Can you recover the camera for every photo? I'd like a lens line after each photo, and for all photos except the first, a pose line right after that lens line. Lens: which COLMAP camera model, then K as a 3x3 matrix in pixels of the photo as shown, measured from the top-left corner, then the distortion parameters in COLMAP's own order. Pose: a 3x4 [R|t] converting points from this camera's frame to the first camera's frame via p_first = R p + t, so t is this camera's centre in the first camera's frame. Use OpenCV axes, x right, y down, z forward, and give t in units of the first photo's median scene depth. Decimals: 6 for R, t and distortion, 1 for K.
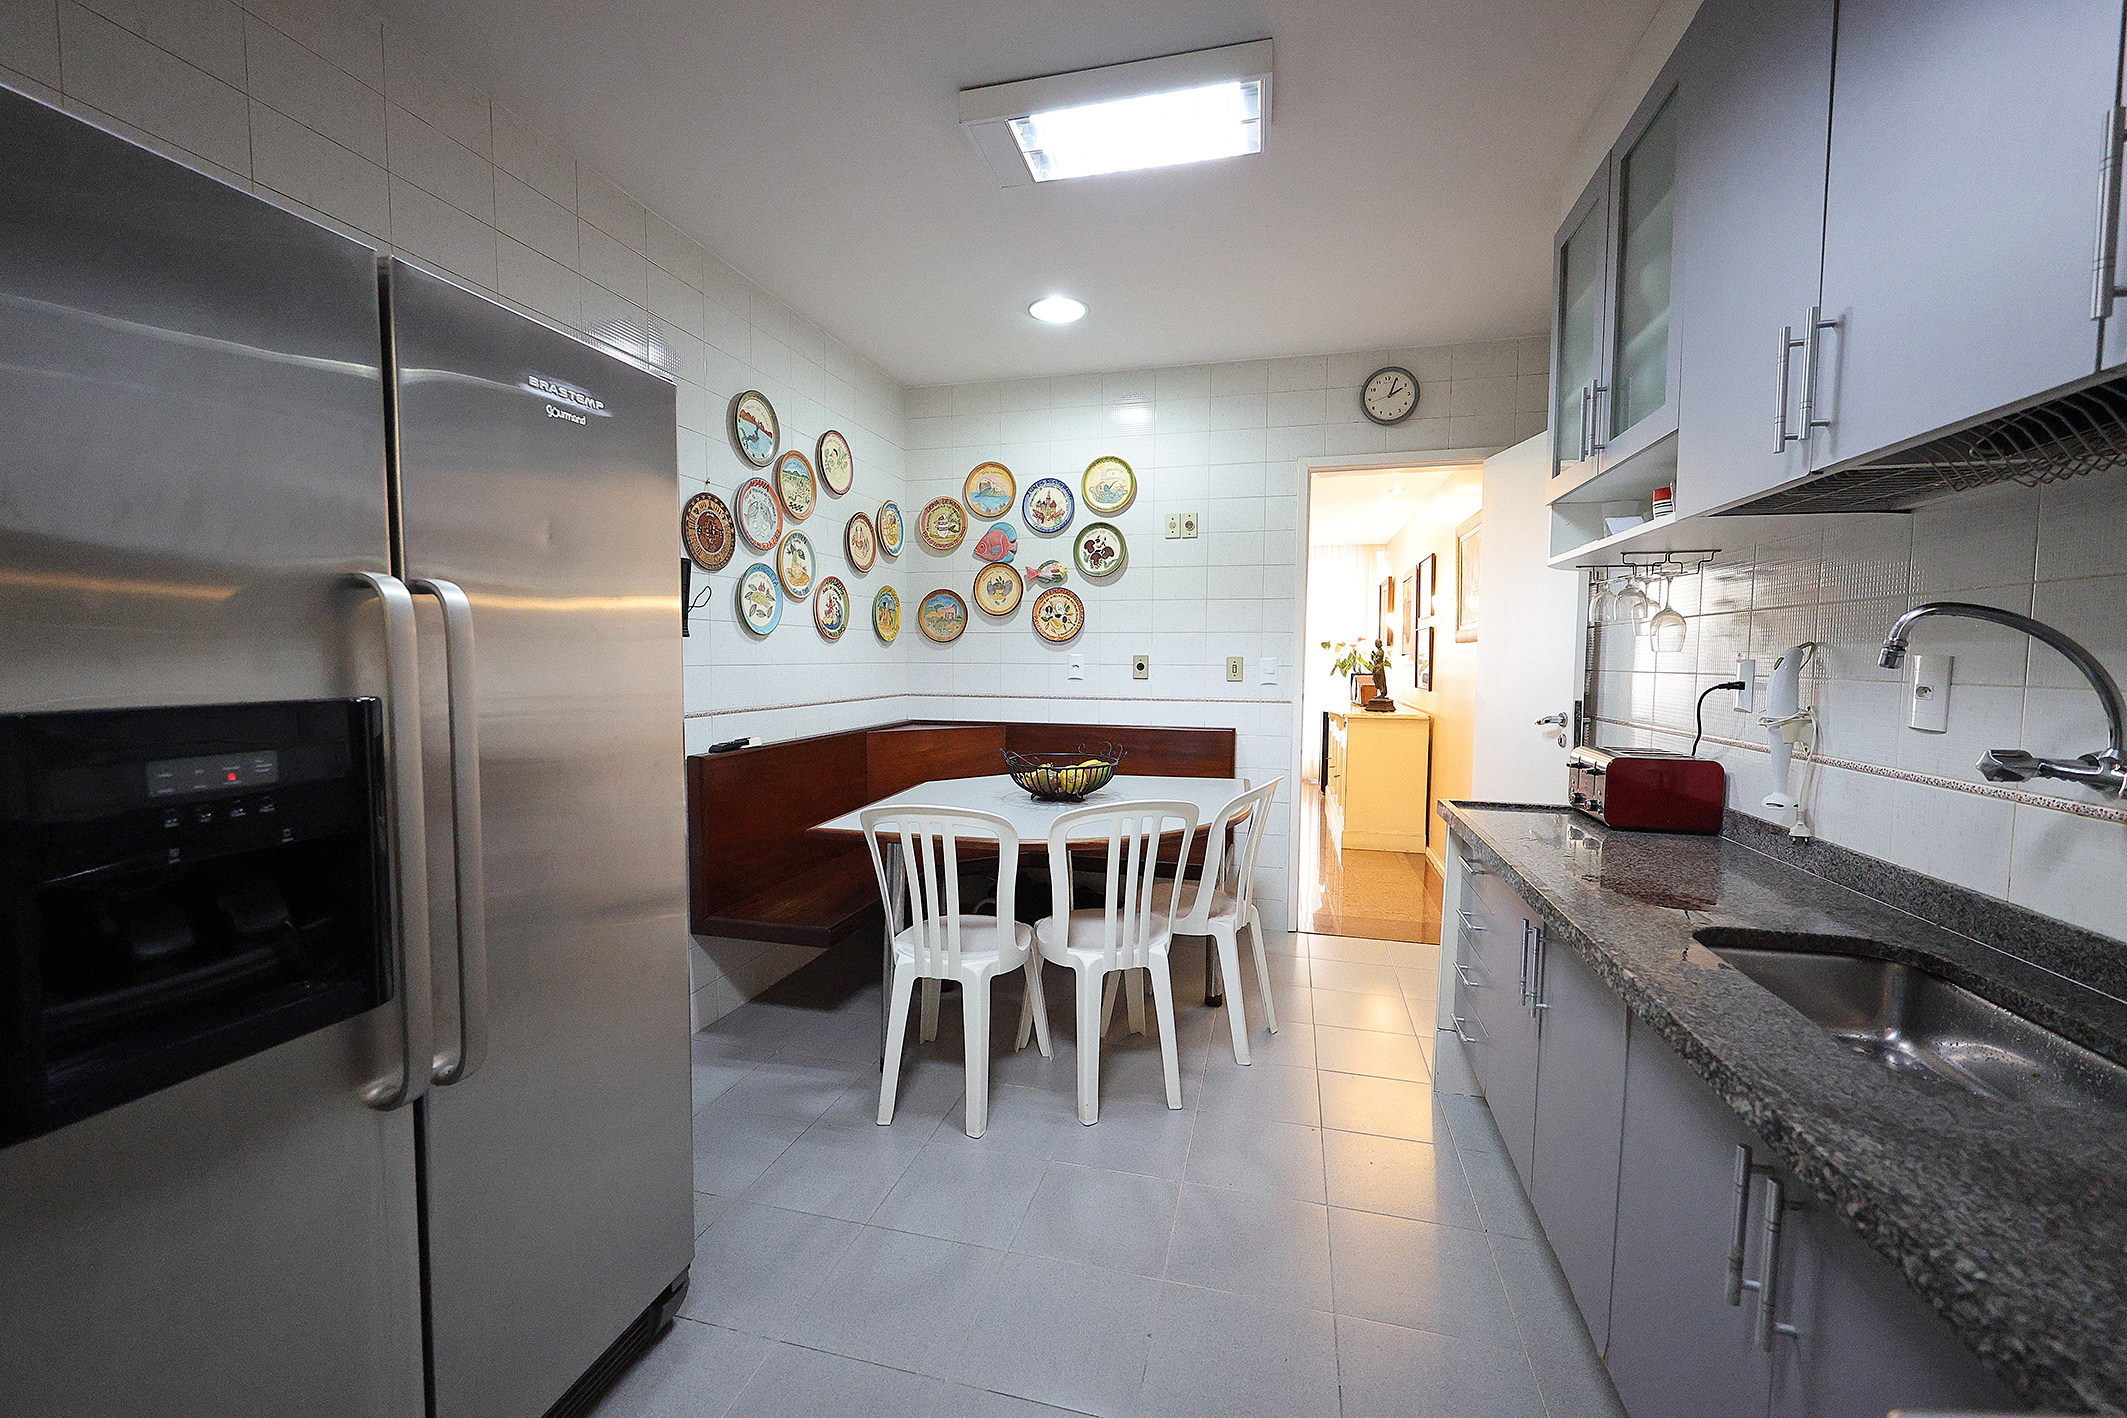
lens RADIAL K [[833.5, 0, 1064.9], [0, 833.5, 710.3], [0, 0, 1]] dist [0.003463, -0.001314]
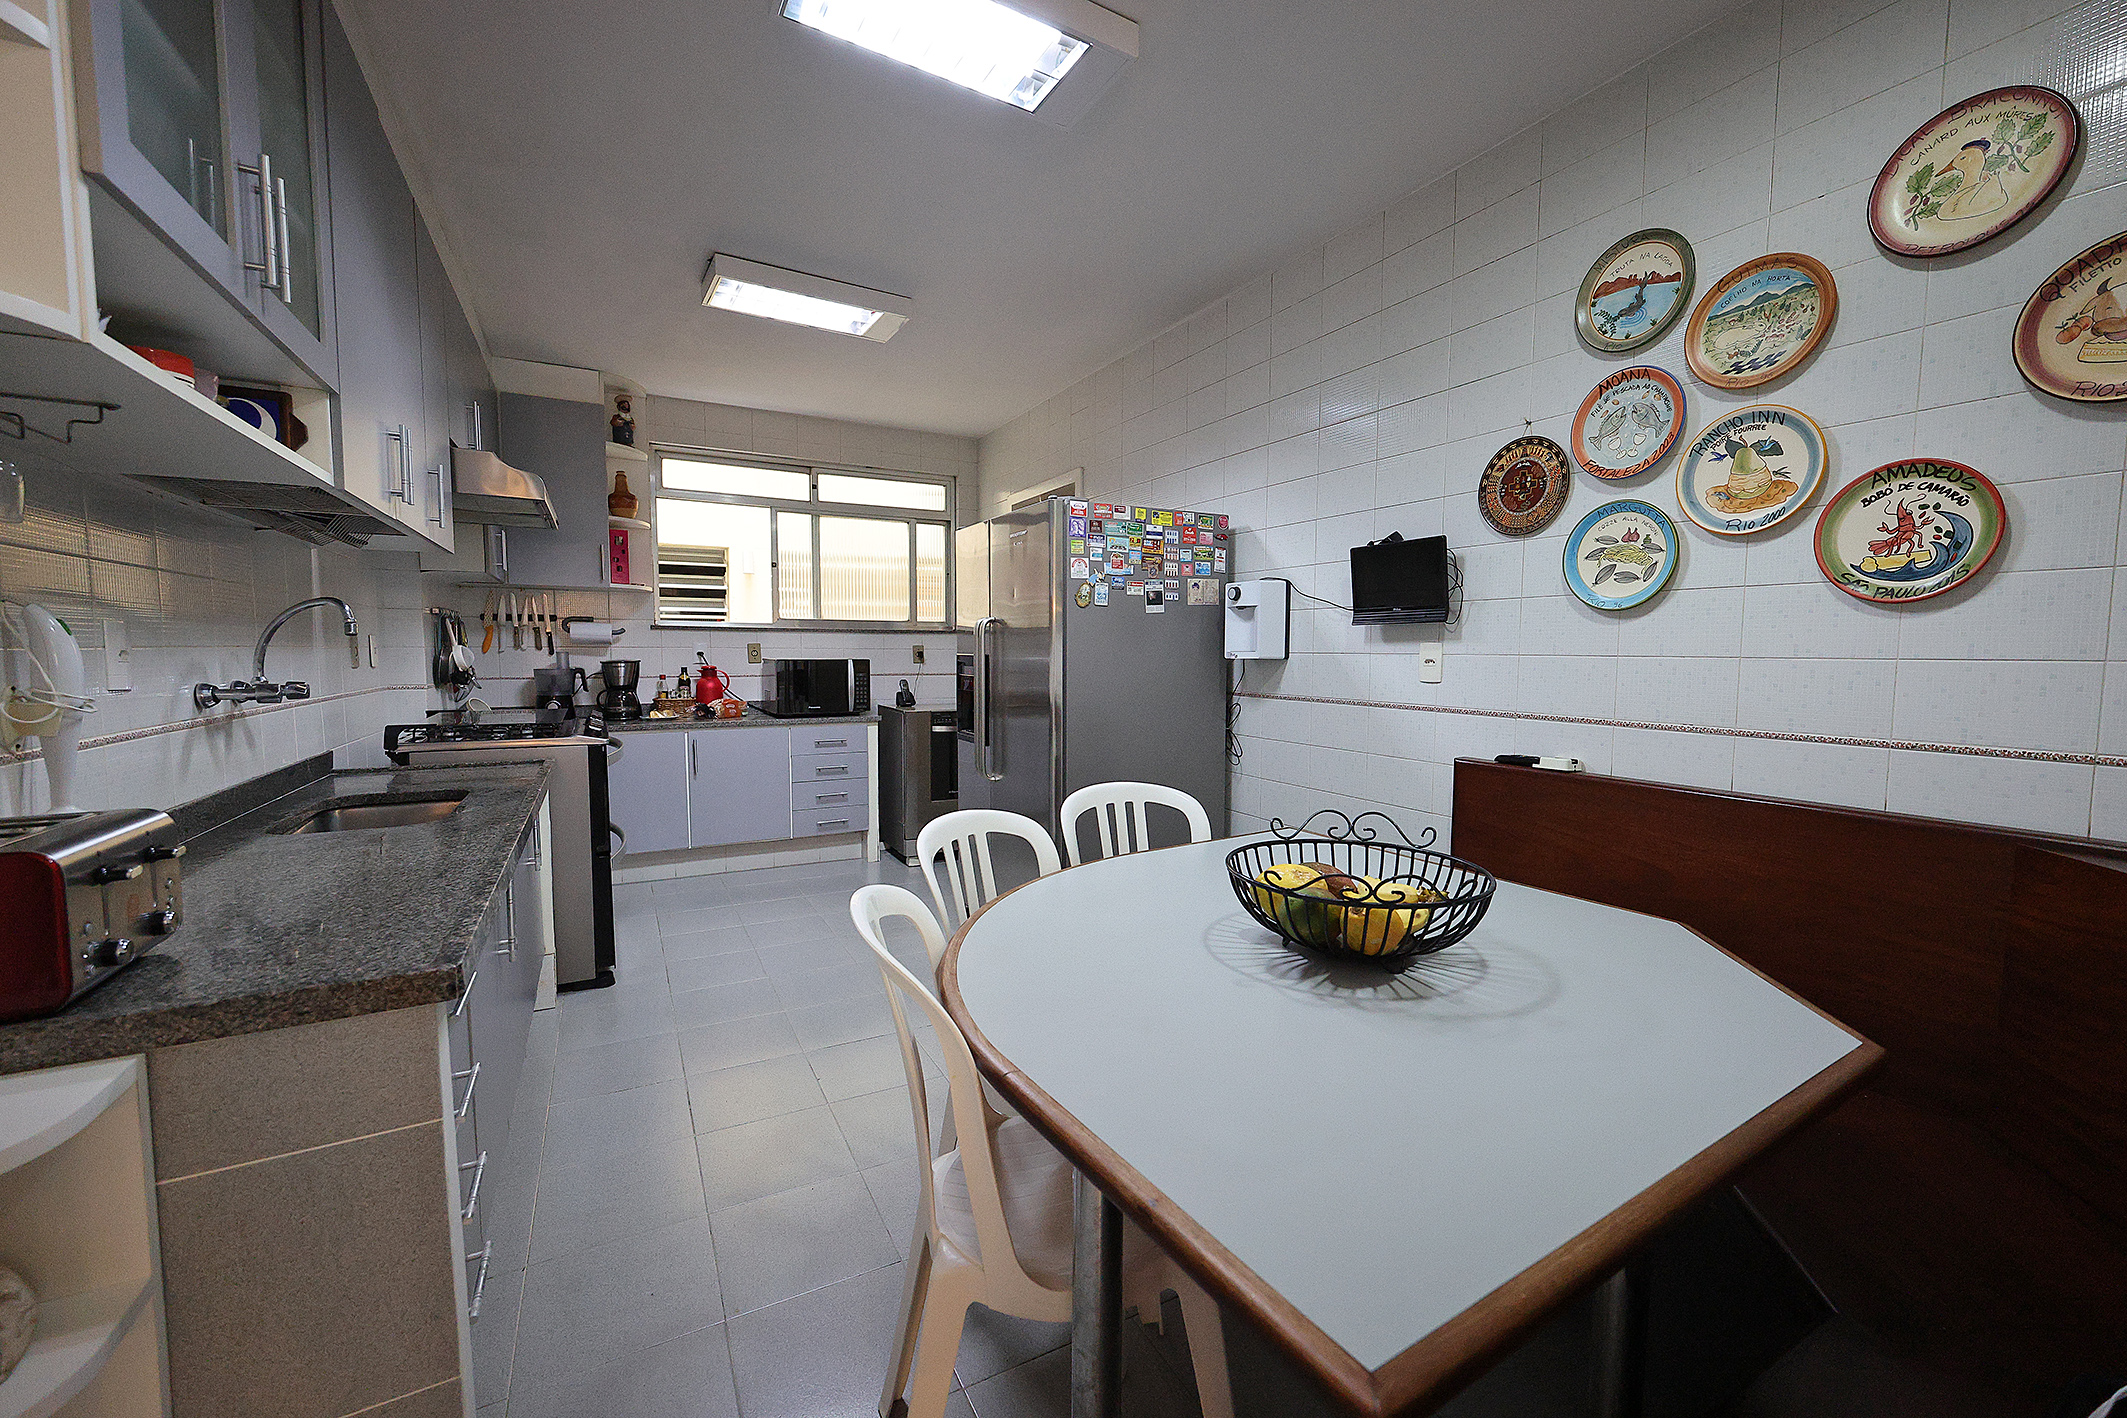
lens RADIAL K [[833.5, 0, 1069.3], [0, 833.5, 706.3], [0, 0, 1]] dist [0.003463, -0.001314]
pose [[-0.716767, 0.040925, -0.696111, 0.401721], [-0.052093, 0.992344, 0.111979, -0.066484], [0.695364, 0.116525, -0.709148, 1.170578]]
